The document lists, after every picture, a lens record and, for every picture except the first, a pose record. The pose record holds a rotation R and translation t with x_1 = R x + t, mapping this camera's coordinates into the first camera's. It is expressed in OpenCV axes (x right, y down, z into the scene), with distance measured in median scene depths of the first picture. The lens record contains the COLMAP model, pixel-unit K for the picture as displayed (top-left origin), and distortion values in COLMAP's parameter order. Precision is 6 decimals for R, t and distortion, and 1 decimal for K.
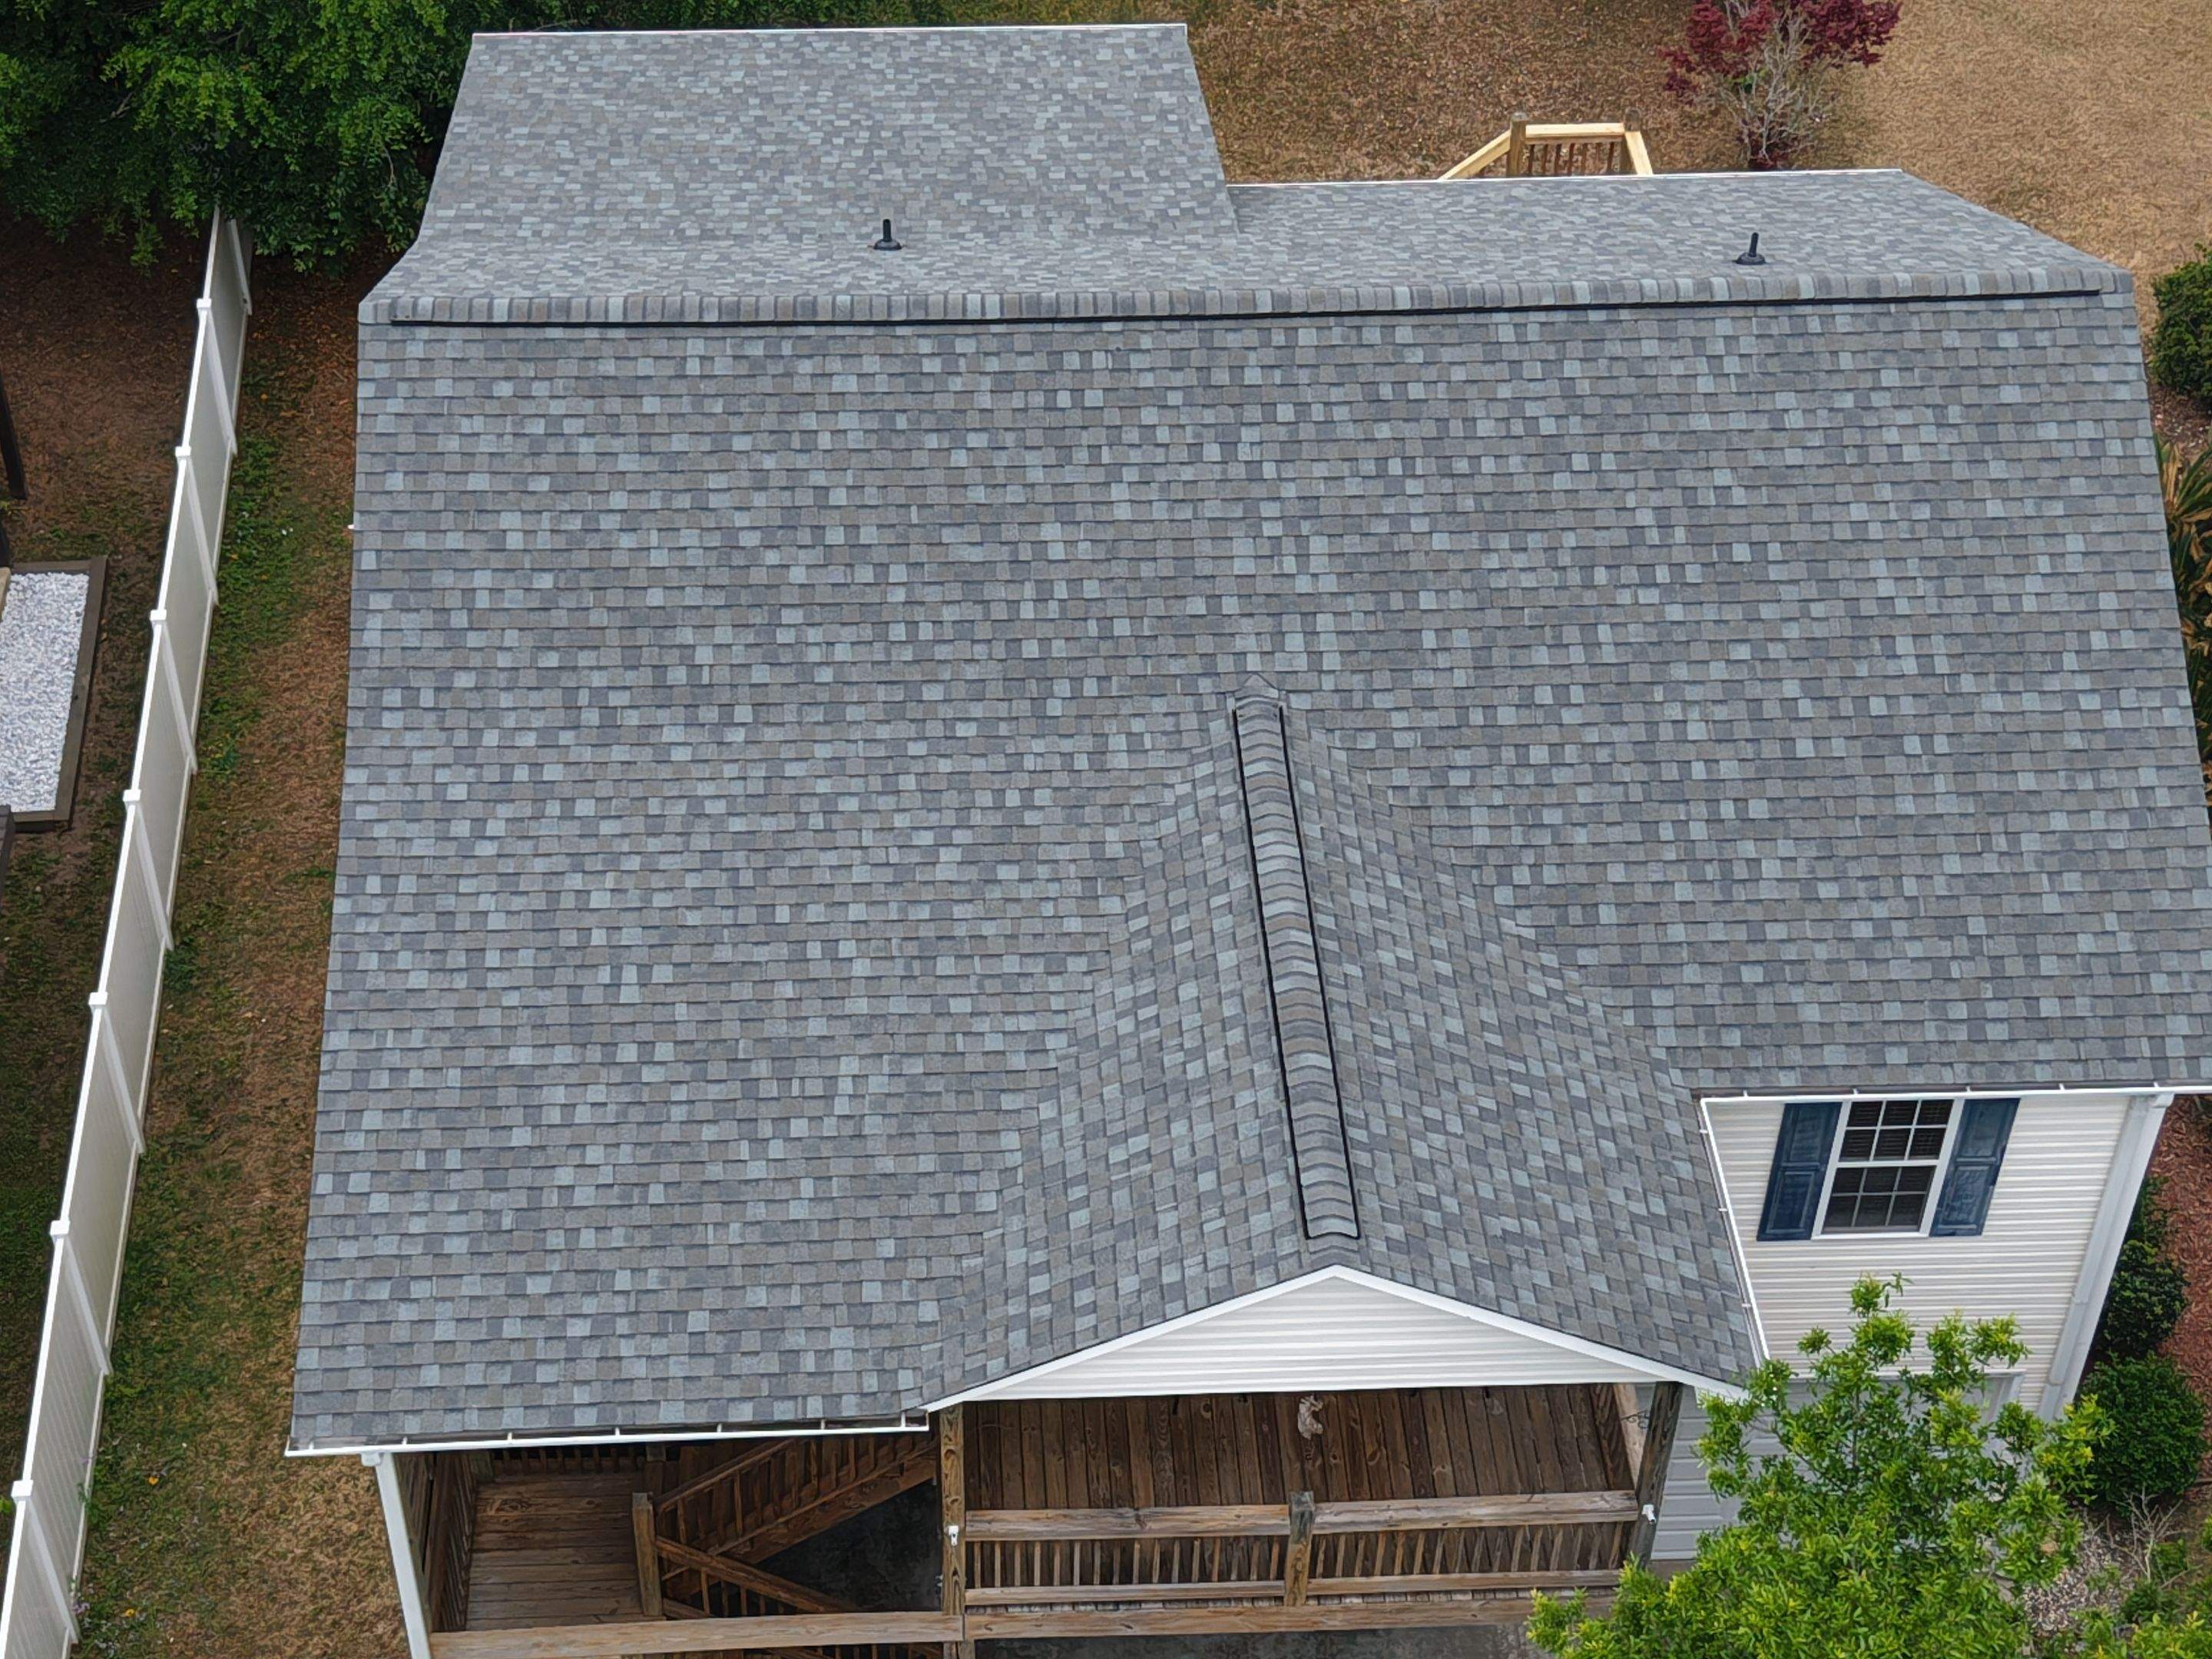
lens RADIAL K [[3592.6, 0, 1105.7], [0, 3592.6, 836.6], [0, 0, 1]] dist [0.114597, 0.000000]
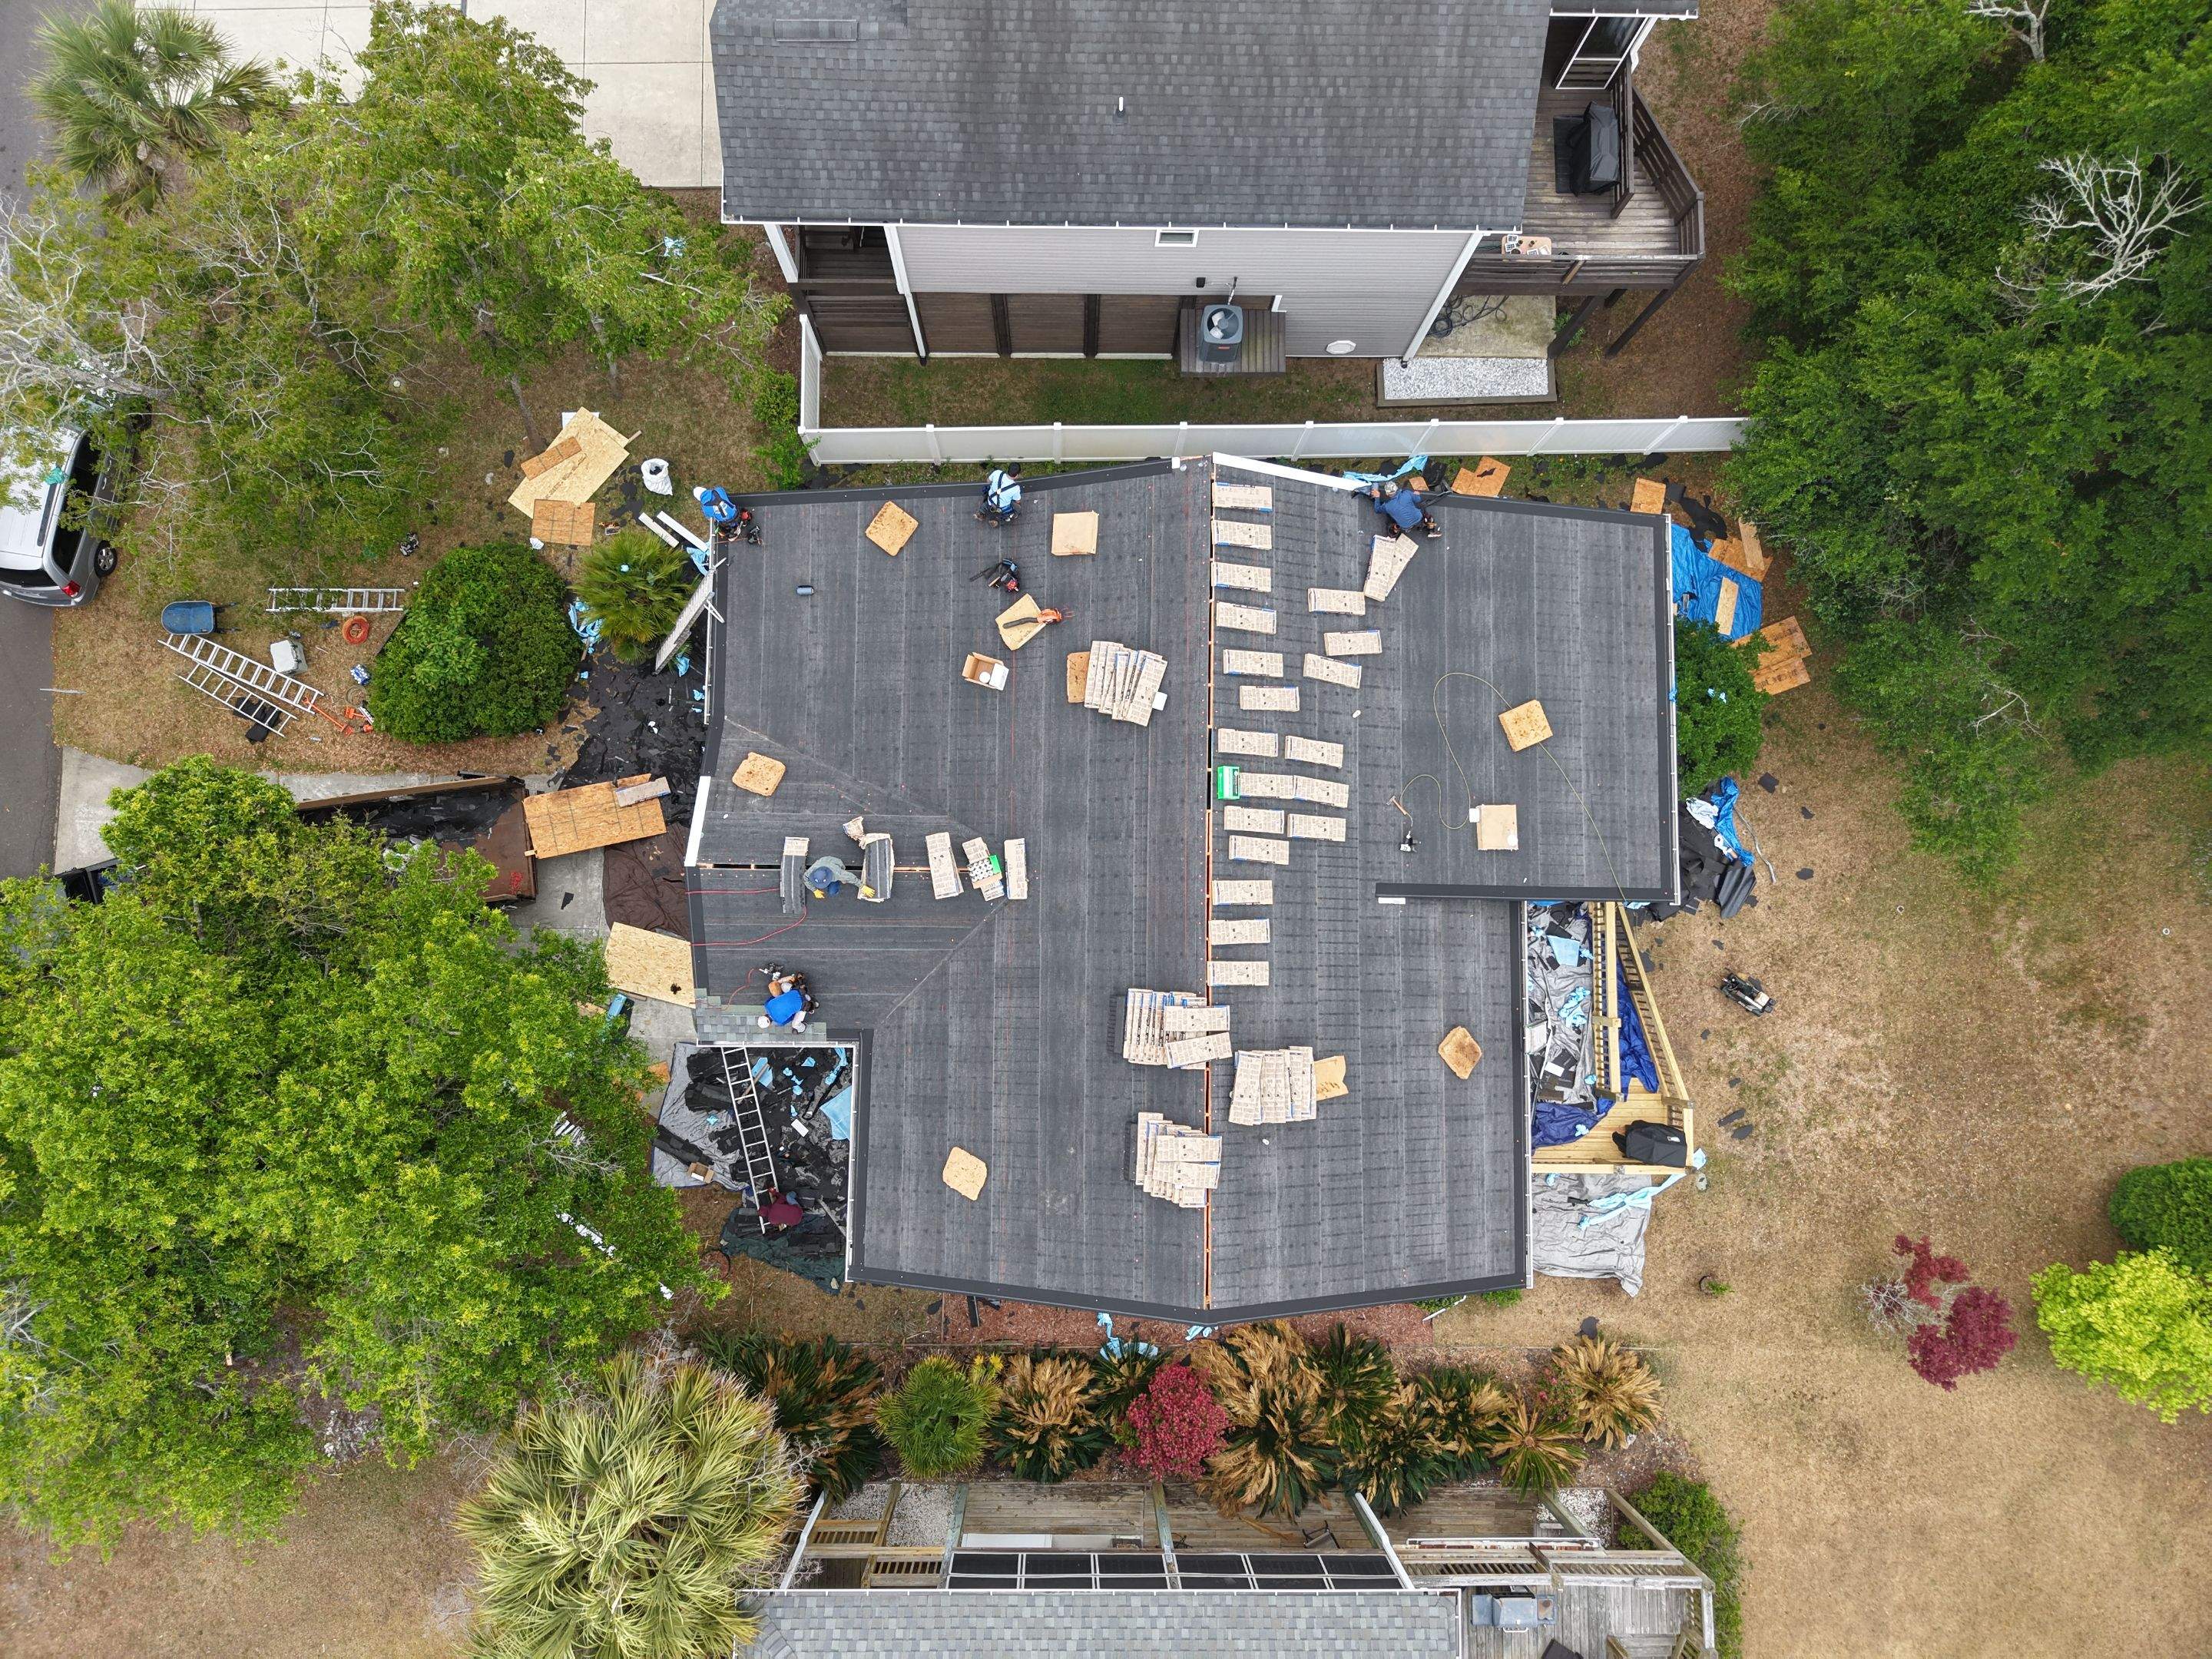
lens RADIAL K [[1500.9, 0, 1114.7], [0, 1500.9, 837.0], [0, 0, 1]] dist [0.032782, -0.021789]
pose [[-0.066248, 0.991889, -0.108478, 0.117307], [-0.717222, 0.028245, 0.696272, -0.723900], [0.693688, 0.123929, 0.709534, 0.371603]]
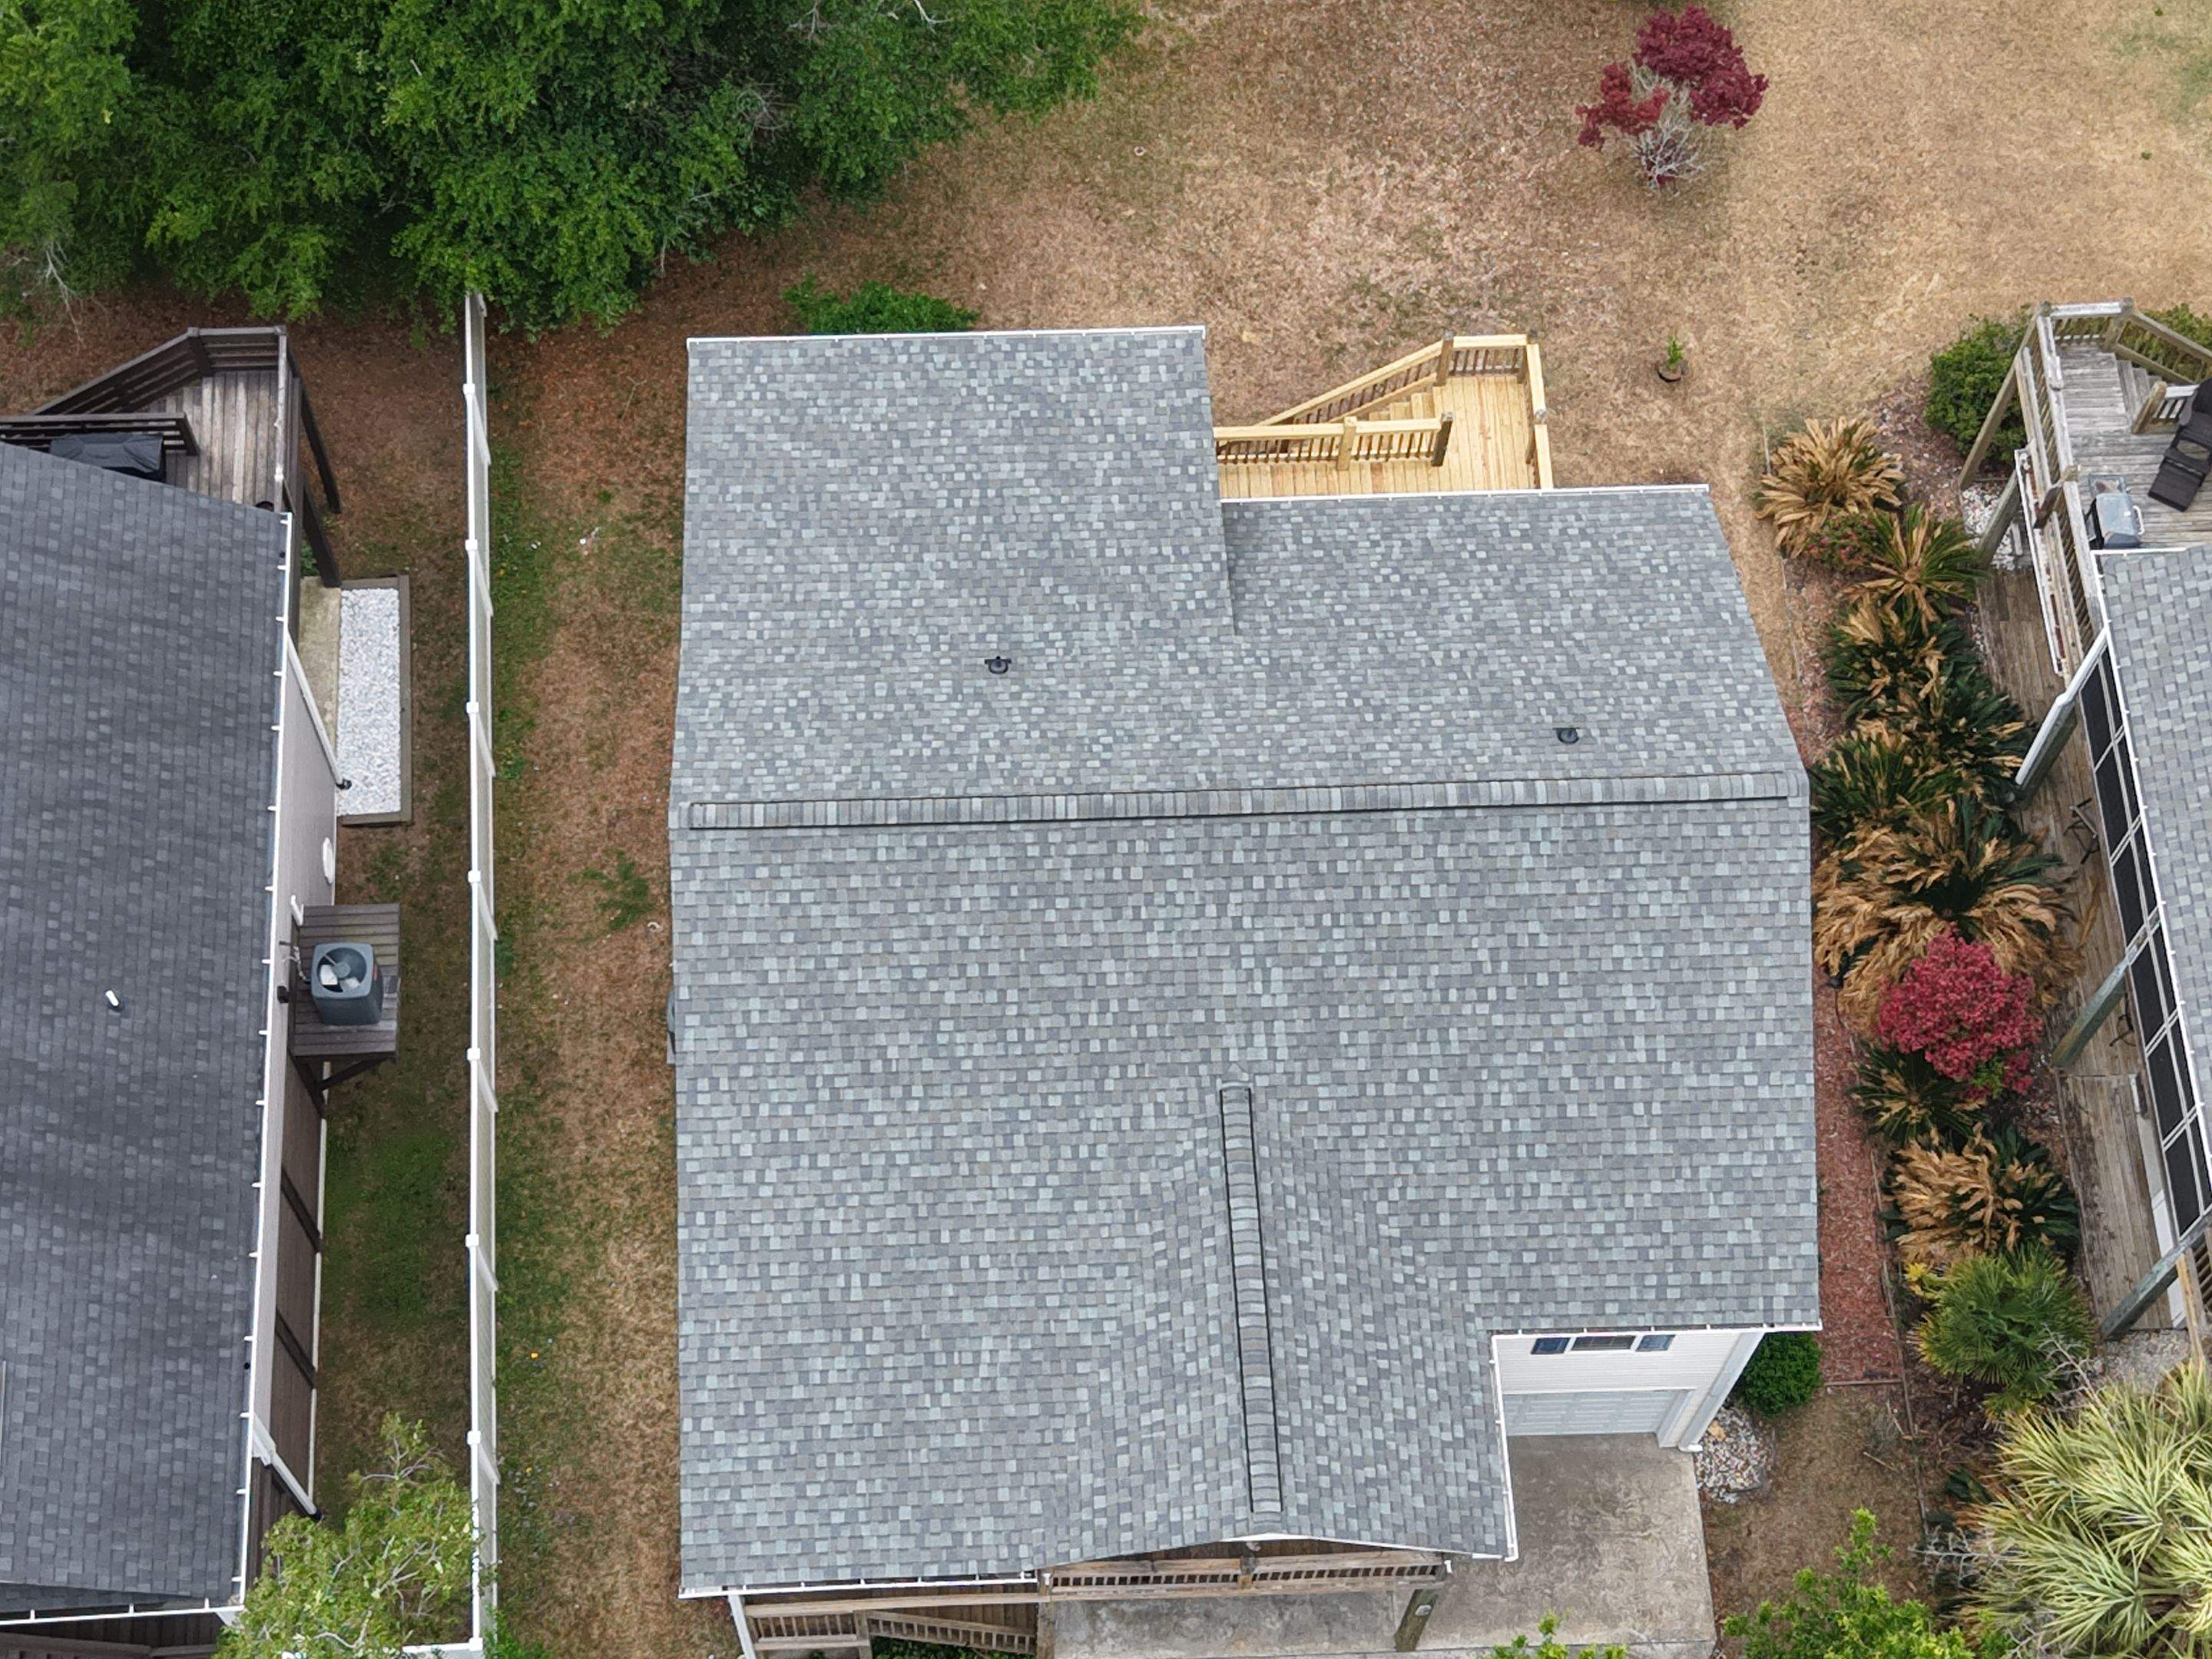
lens RADIAL K [[3628.3, 0, 1102.4], [0, 3628.3, 802.1], [0, 0, 1]] dist [0.116019, 0.000000]
pose [[0.999915, 0.012973, 0.001386, -0.021168], [-0.012648, 0.937831, 0.346862, -0.712595], [0.003200, -0.346850, 0.937915, -0.480630]]
